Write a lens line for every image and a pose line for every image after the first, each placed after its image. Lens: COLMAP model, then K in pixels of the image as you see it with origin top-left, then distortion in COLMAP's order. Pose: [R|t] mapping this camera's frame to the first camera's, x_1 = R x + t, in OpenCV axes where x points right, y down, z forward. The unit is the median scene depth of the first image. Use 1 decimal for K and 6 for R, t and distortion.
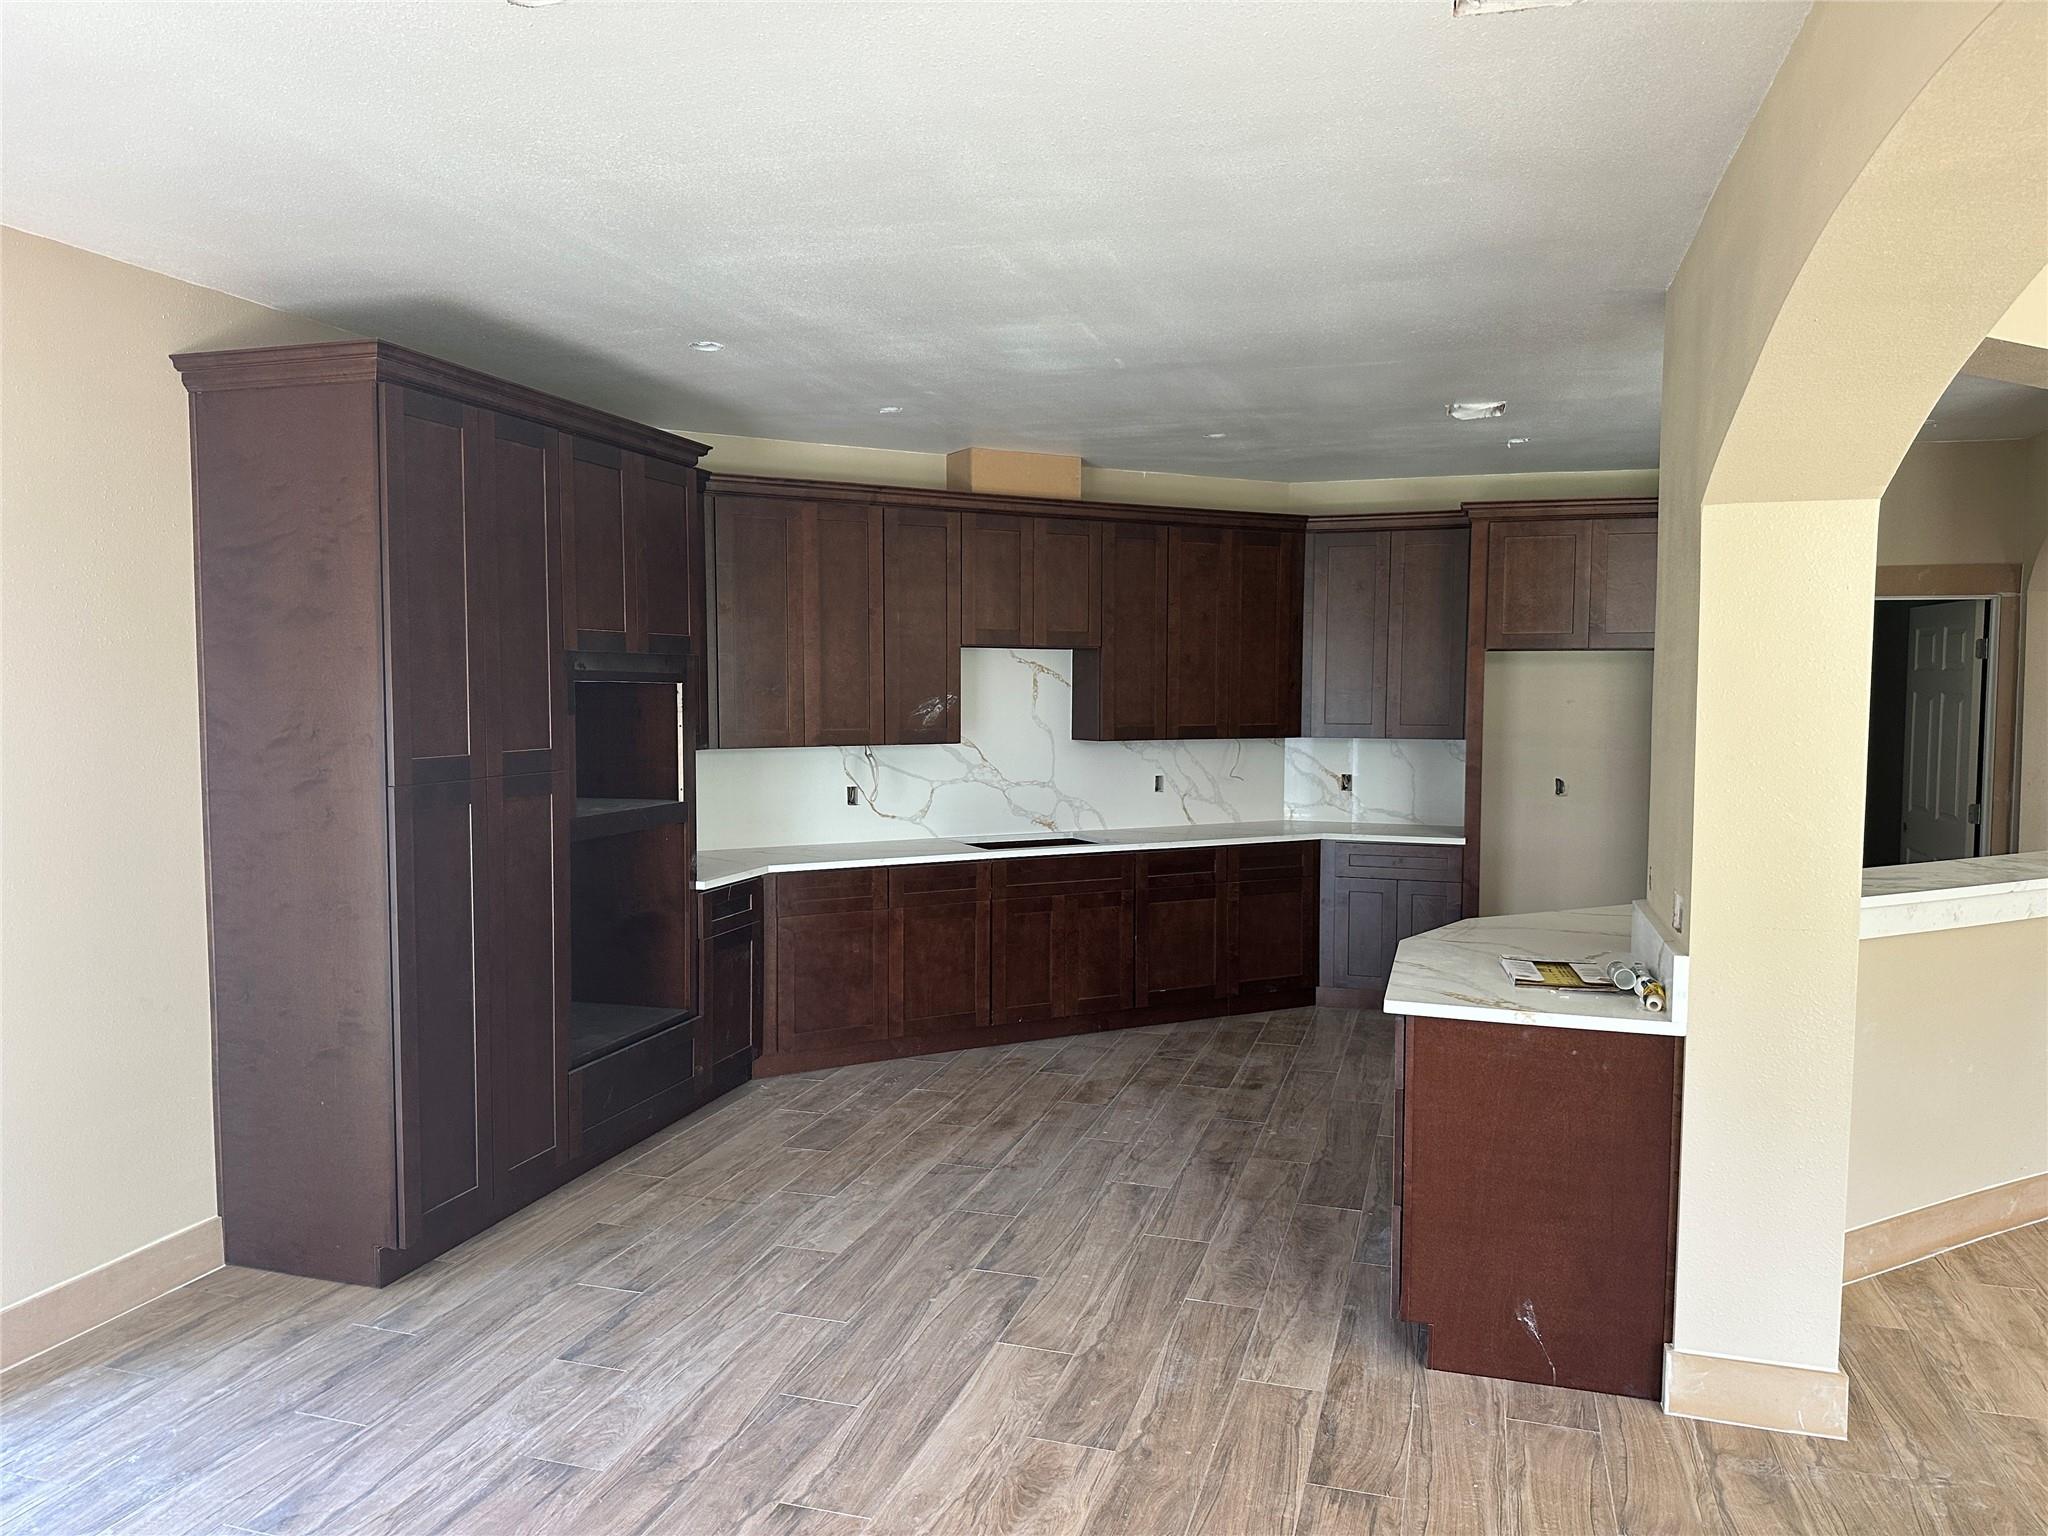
lens RADIAL K [[1429.5, 0, 1024.0], [0, 1429.5, 768.0], [0, 0, 1]] dist [0.111117, -0.151468]
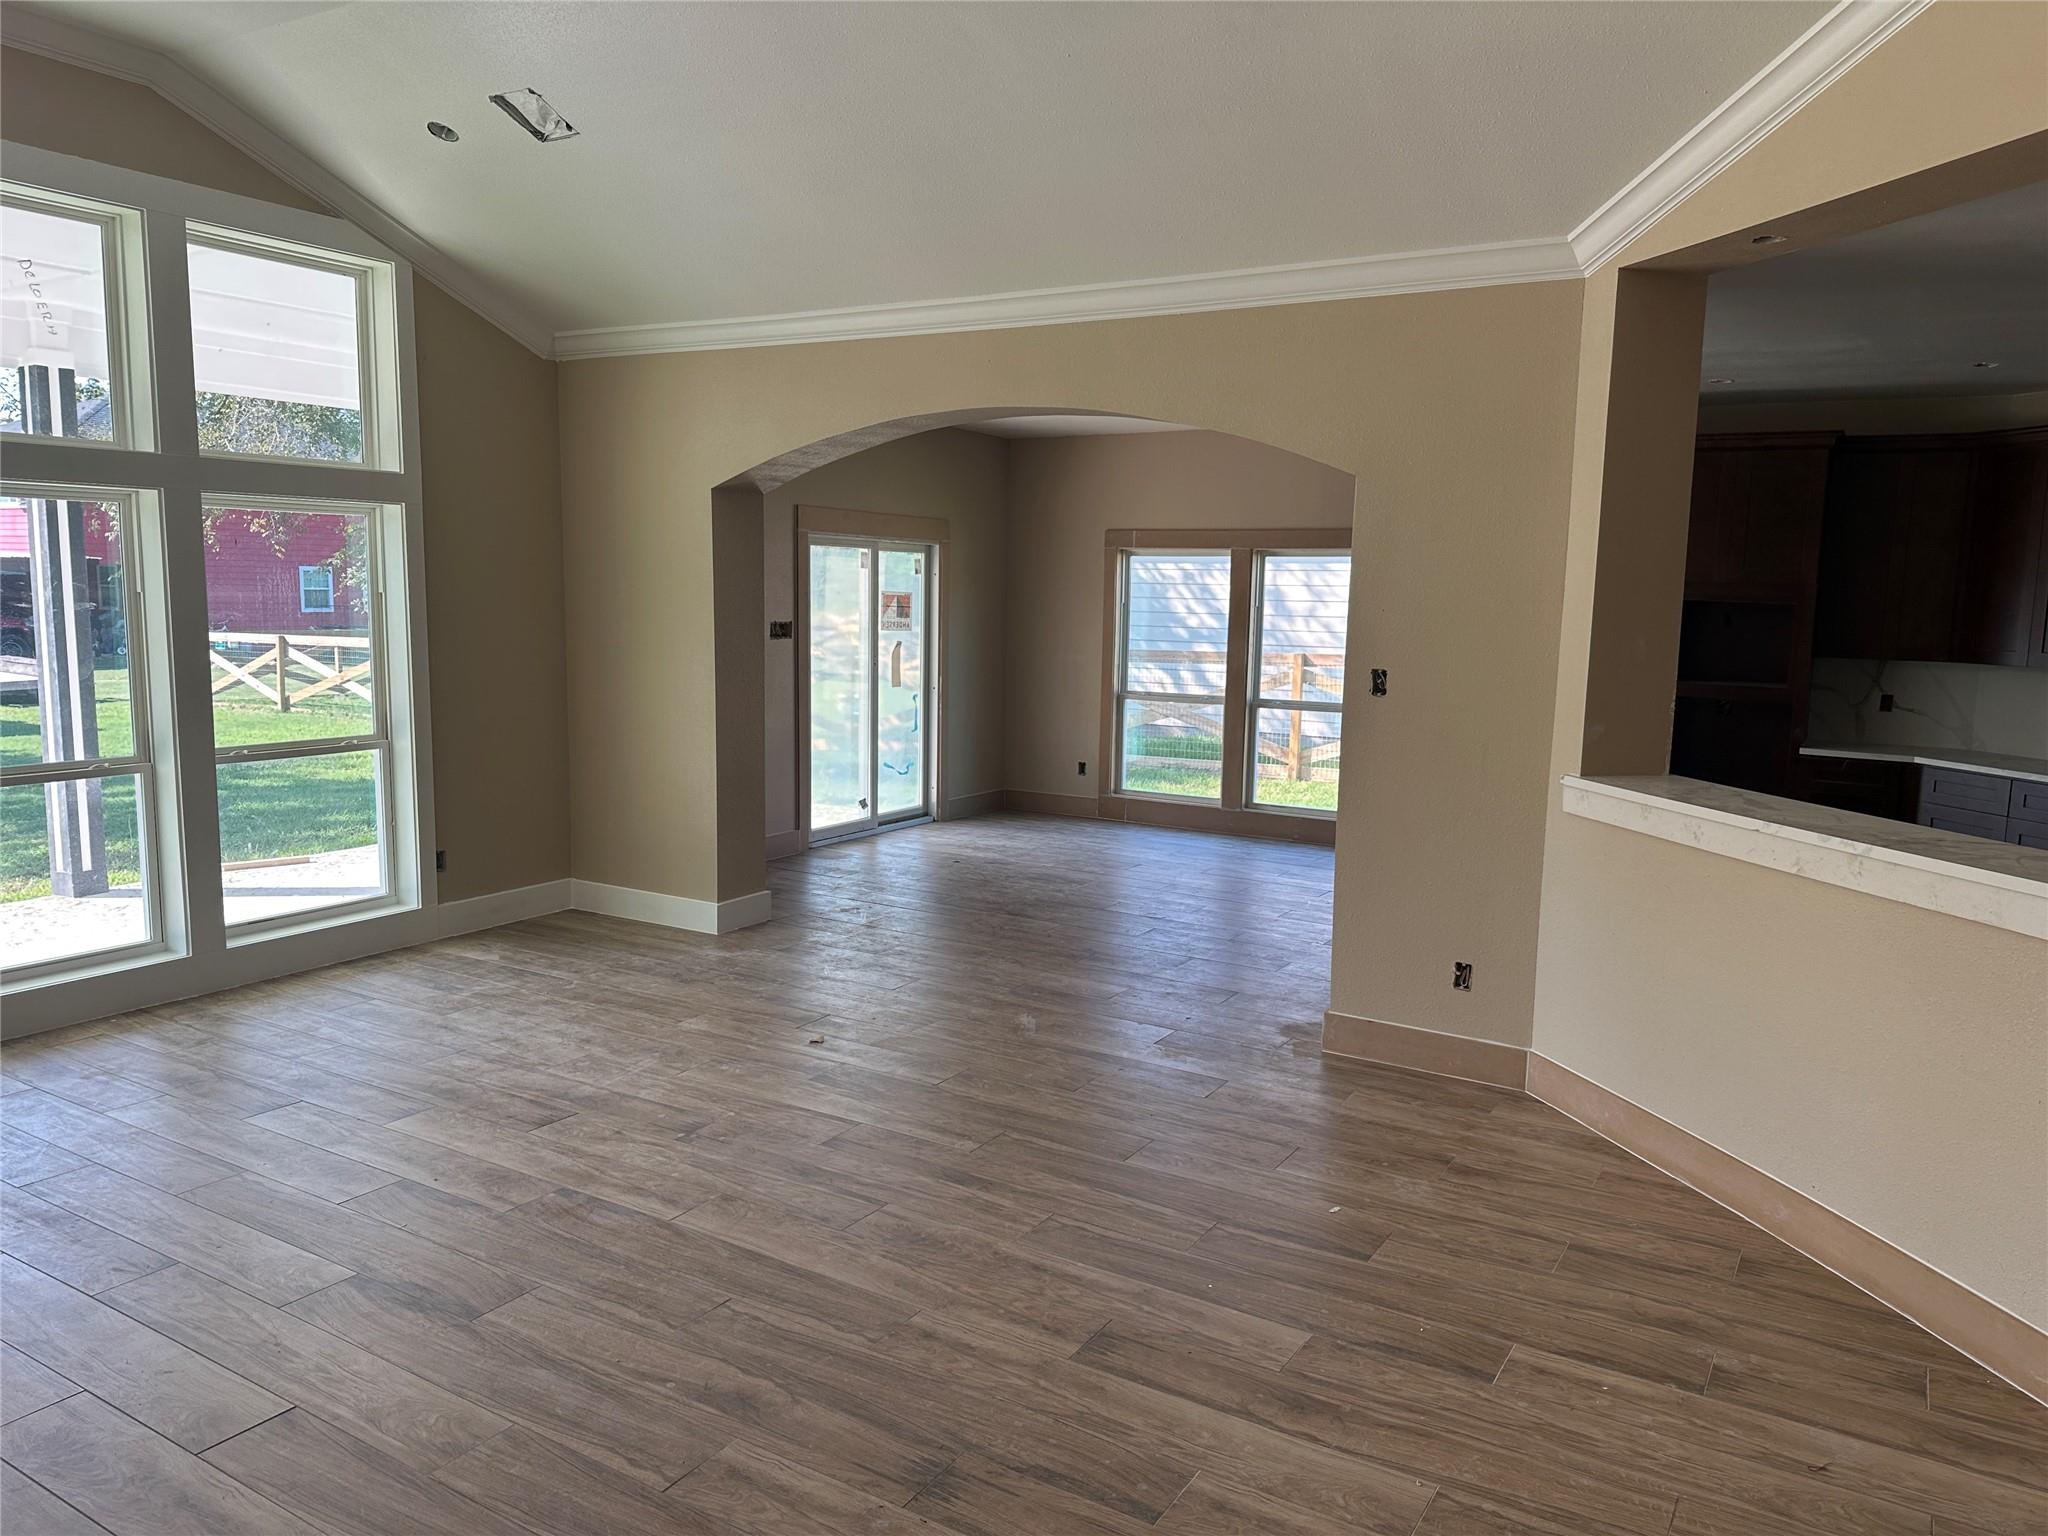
lens RADIAL K [[1417.8, 0, 1027.3], [0, 1417.8, 796.7], [0, 0, 1]] dist [0.067650, -0.099731]
pose [[-0.247604, 0.129253, -0.960201, 1.242704], [-0.084855, 0.984360, 0.154386, -0.024551], [0.965138, 0.119704, -0.232764, 0.584858]]
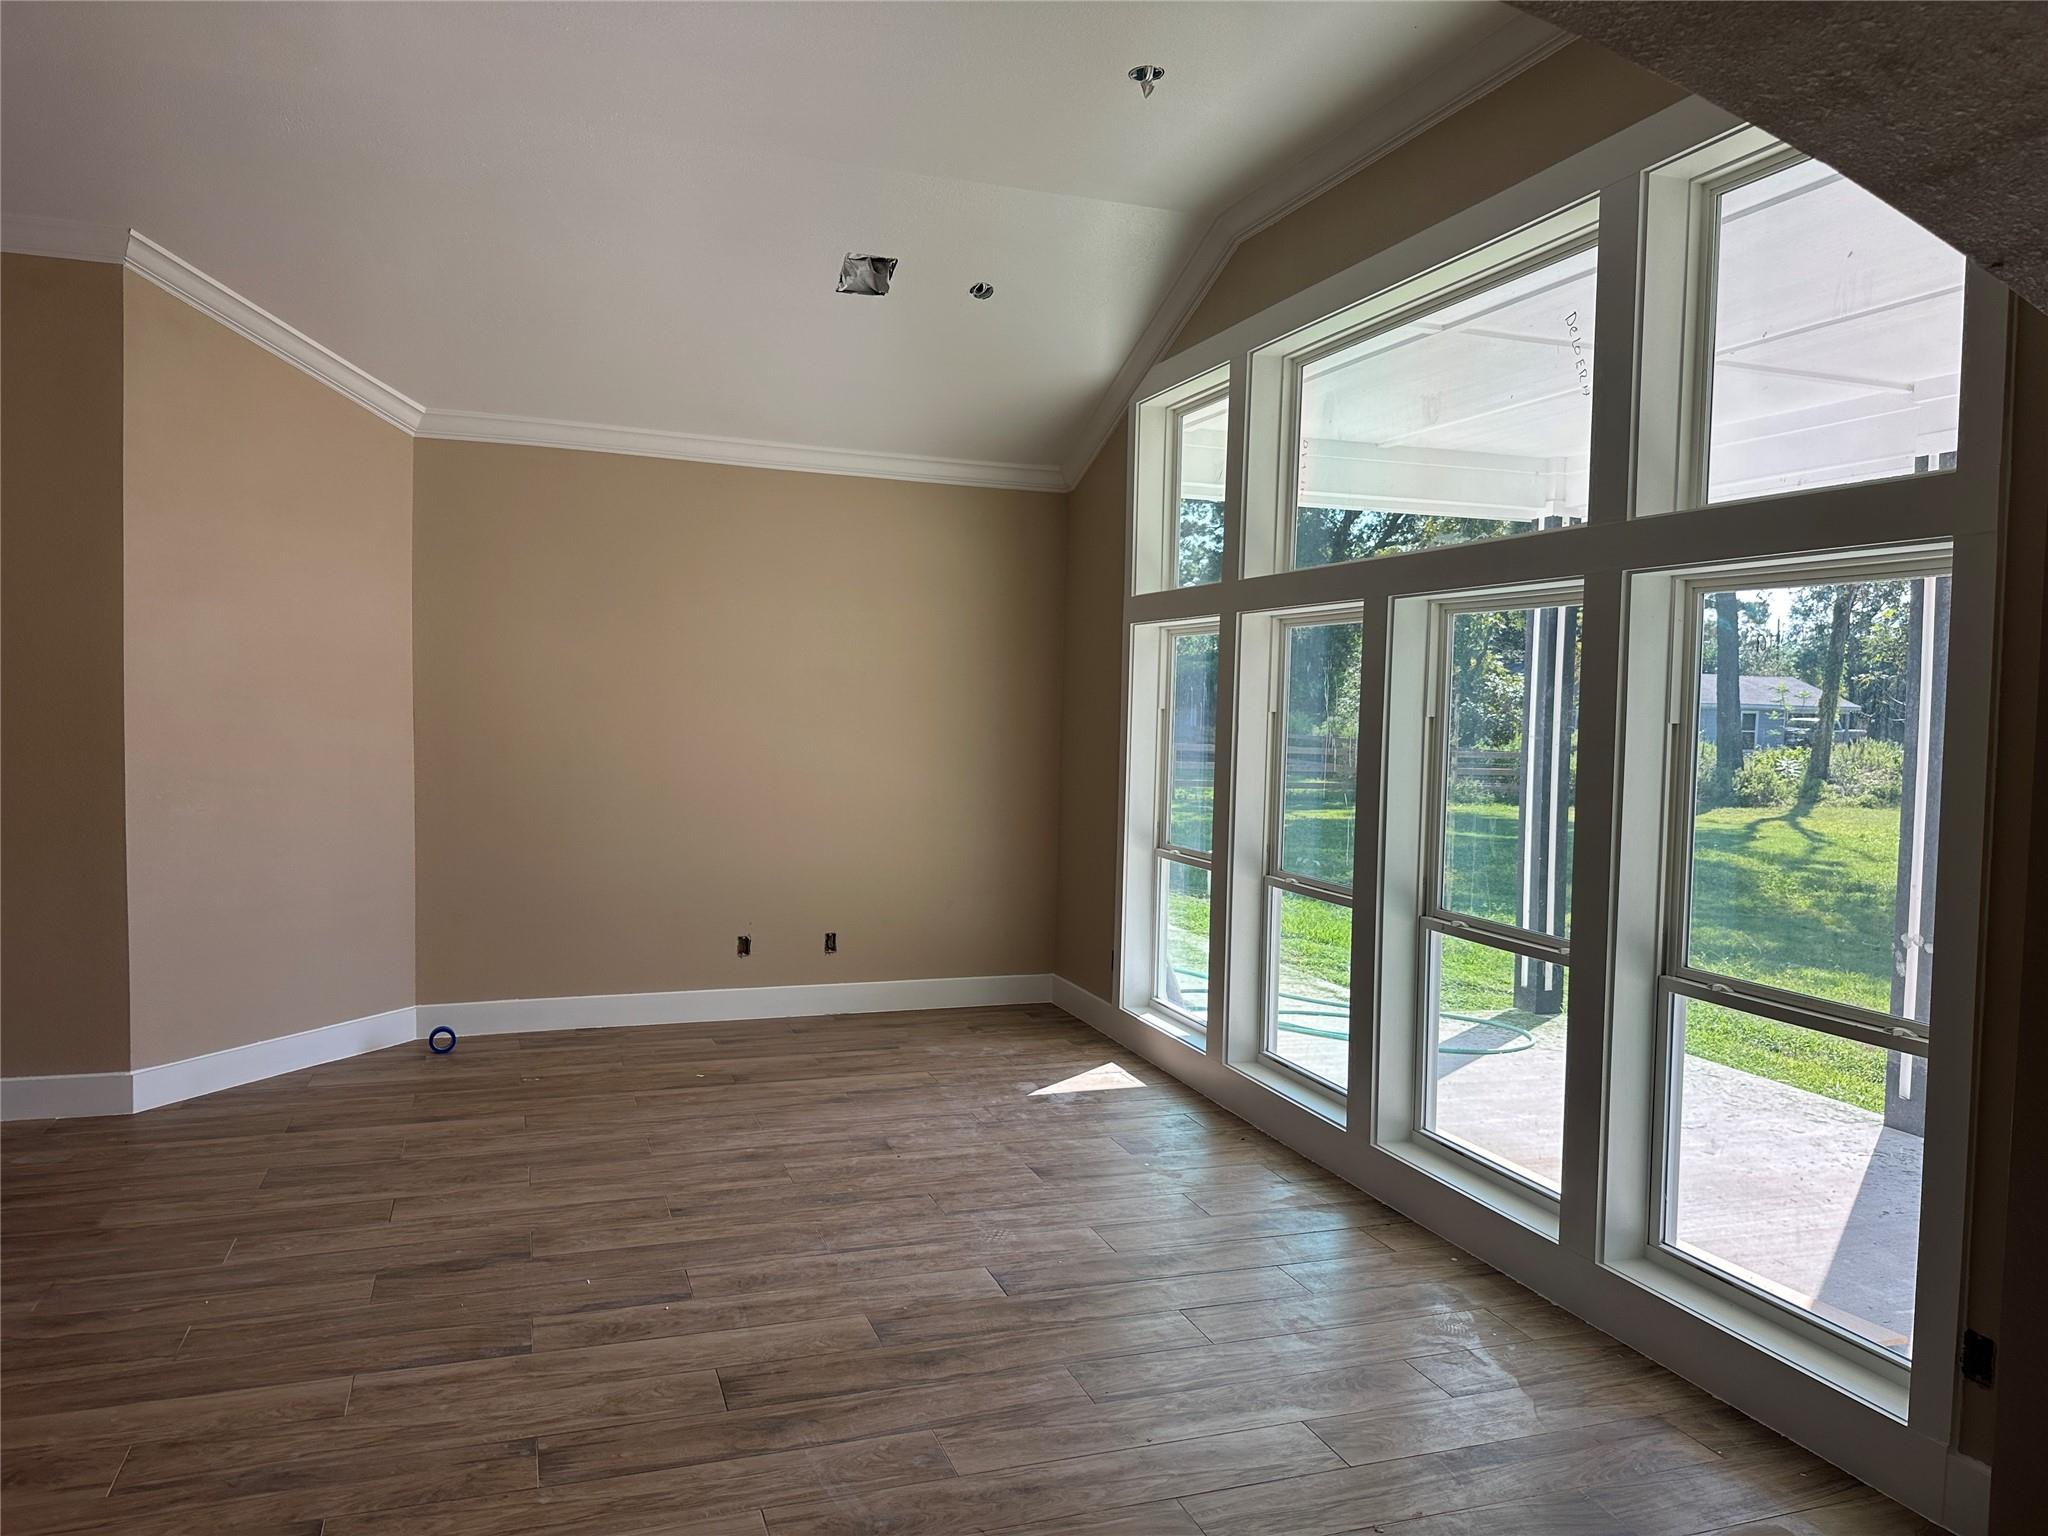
lens RADIAL K [[1452.4, 0, 1024.0], [0, 1452.4, 768.0], [0, 0, 1]] dist [-0.003011, -0.005032]
pose [[-0.594244, -0.059967, 0.802046, 0.051675], [0.023732, 0.995475, 0.092012, -0.010431], [-0.803935, 0.073712, -0.590132, 0.406247]]
